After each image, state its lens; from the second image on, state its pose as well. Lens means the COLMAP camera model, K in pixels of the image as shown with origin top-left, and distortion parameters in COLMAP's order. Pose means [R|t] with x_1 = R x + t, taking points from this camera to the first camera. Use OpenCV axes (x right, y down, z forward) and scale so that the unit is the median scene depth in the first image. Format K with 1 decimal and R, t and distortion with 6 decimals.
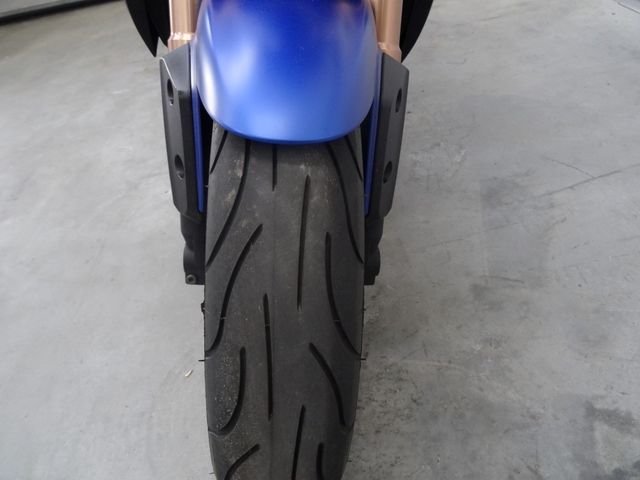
lens RADIAL K [[454.6, 0, 320.5], [0, 454.6, 249.7], [0, 0, 1]] dist [0.000026, -0.001023]
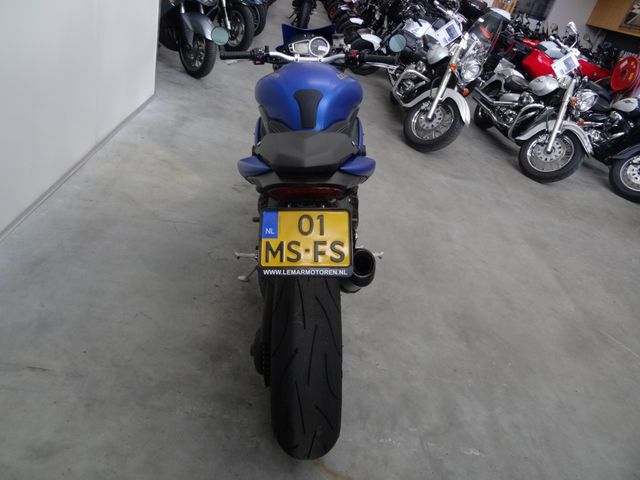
lens RADIAL K [[457.0, 0, 316.5], [0, 457.0, 242.0], [0, 0, 1]] dist [-0.000567, 0.001853]
pose [[-0.991004, -0.131081, 0.026993, -0.206754], [-0.010438, 0.276781, 0.960876, -2.420335], [-0.133424, 0.951951, -0.275659, 1.666524]]
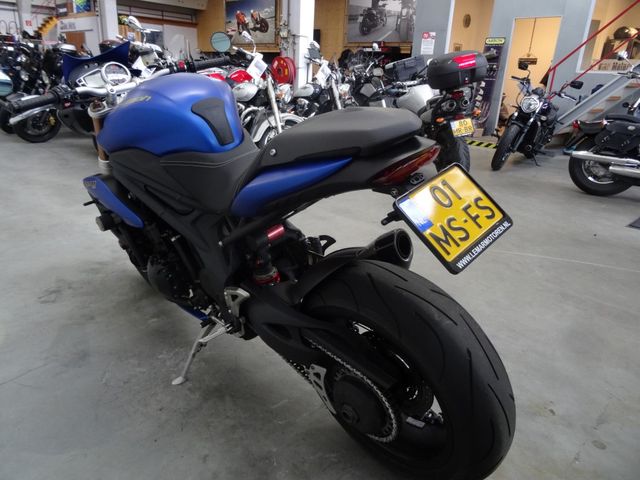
lens RADIAL K [[457.8, 0, 320.0], [0, 457.8, 240.0], [0, 0, 1]] dist [-0.005507, -0.008226]
pose [[-0.775272, 0.313978, -0.548061, 0.494749], [-0.381660, 0.458511, 0.802561, -1.983969], [0.503278, 0.831376, -0.235638, 1.497474]]
